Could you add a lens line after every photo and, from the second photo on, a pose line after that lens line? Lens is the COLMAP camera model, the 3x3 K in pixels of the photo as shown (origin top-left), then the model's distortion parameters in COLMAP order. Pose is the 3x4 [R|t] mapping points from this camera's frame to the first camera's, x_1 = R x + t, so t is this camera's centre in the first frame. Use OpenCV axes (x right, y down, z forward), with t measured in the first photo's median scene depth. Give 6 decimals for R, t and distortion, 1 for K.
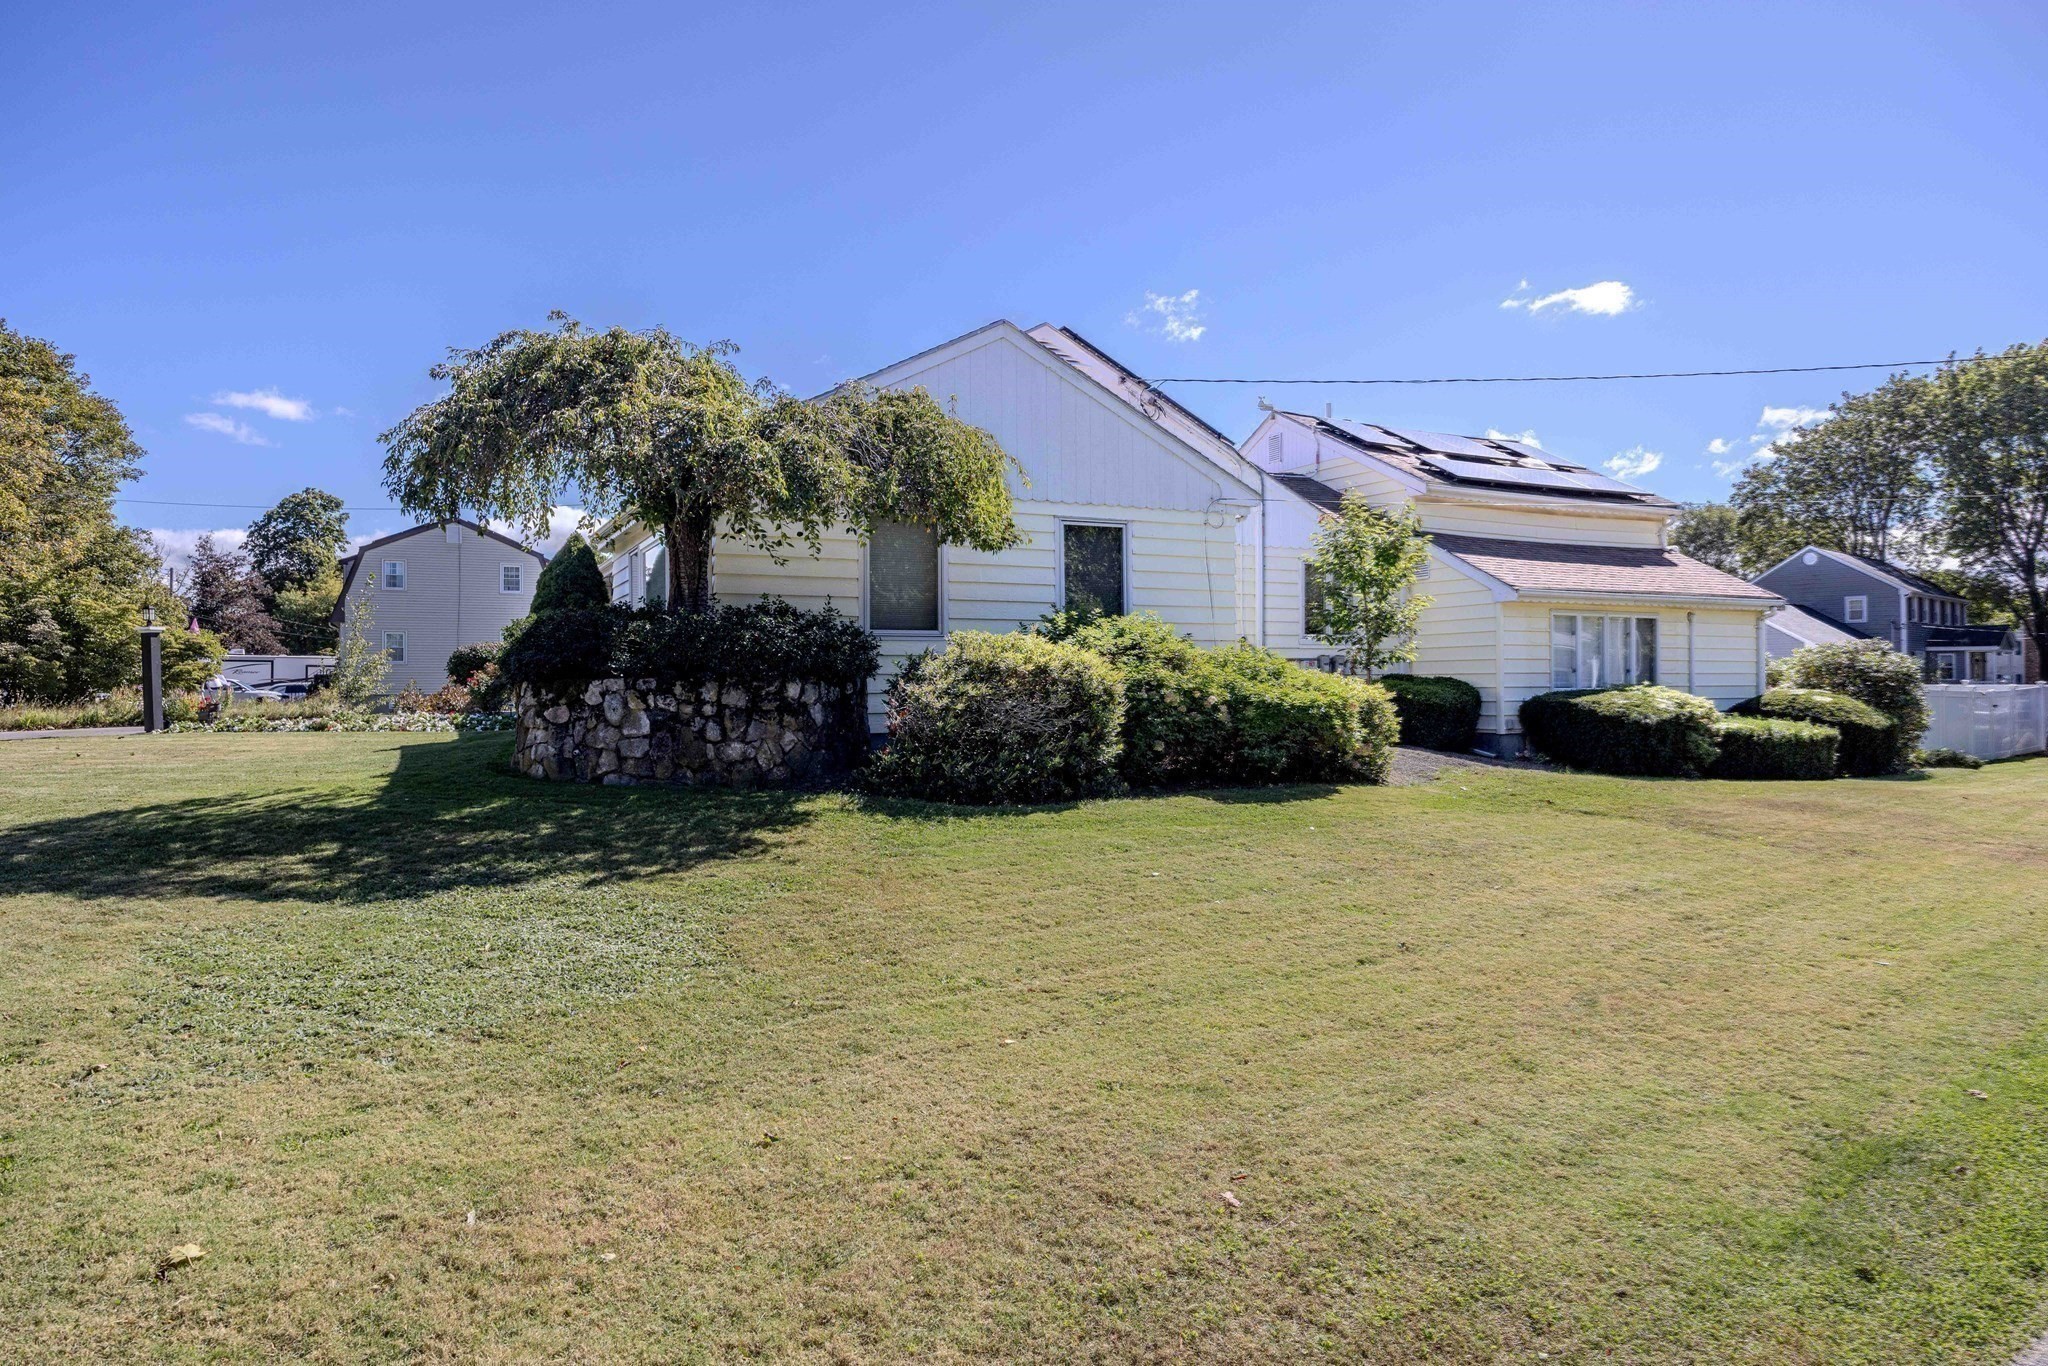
lens RADIAL K [[1248.1, 0, 1026.5], [0, 1248.1, 683.4], [0, 0, 1]] dist [0.004053, -0.000522]
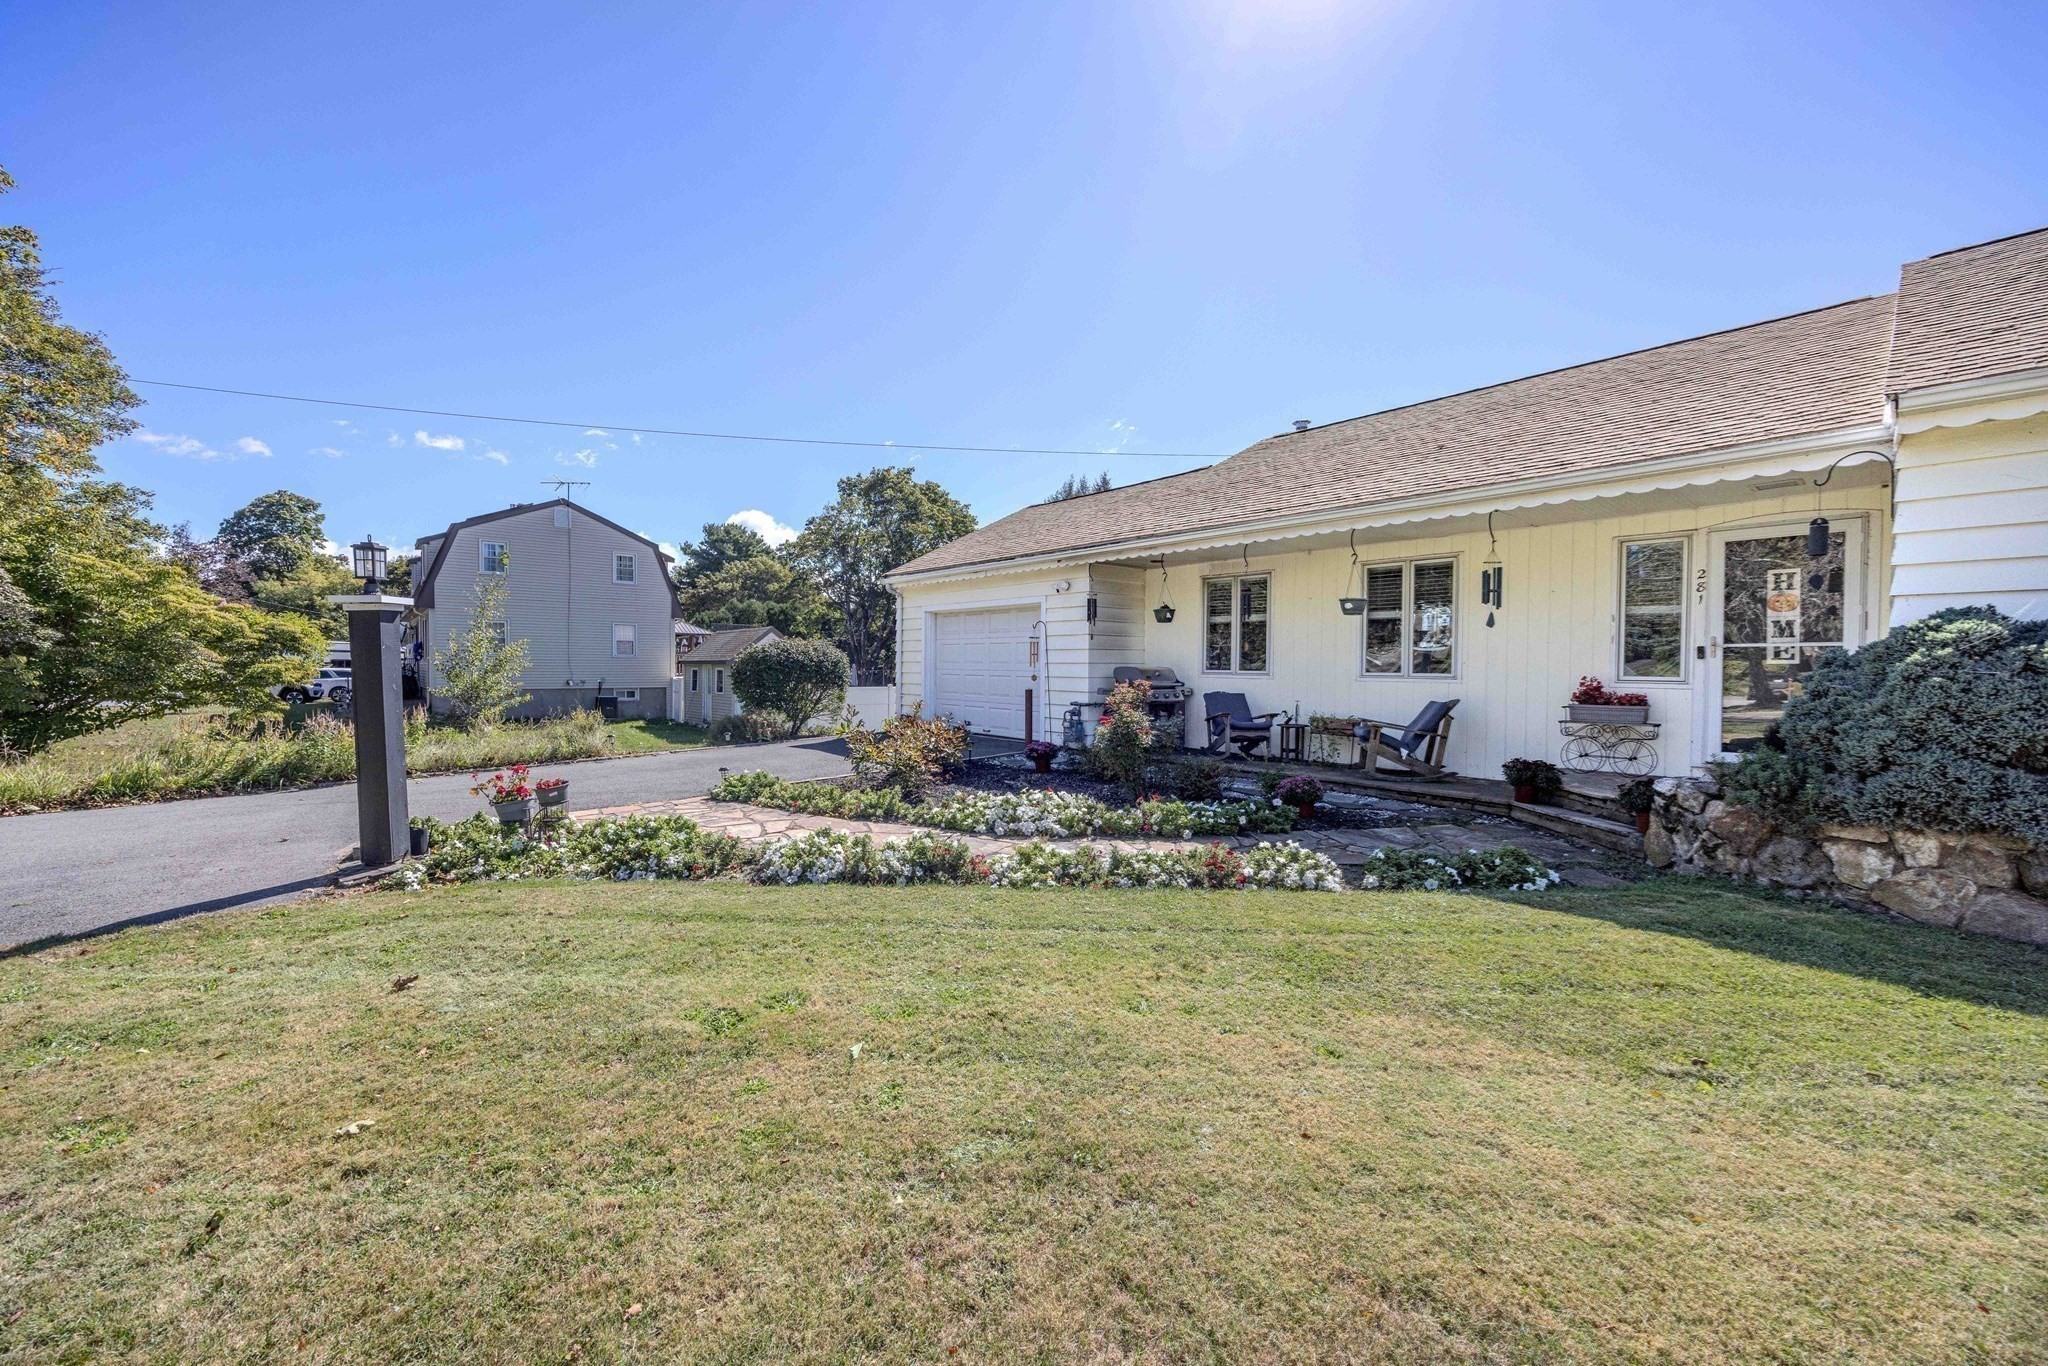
lens RADIAL K [[784.8, 0, 1016.5], [0, 784.8, 681.1], [0, 0, 1]] dist [-0.002393, 0.000110]
pose [[0.966676, 0.009913, 0.255812, -0.284603], [-0.014514, 0.999765, 0.016104, -0.012606], [-0.255592, -0.019280, 0.966592, 0.356378]]
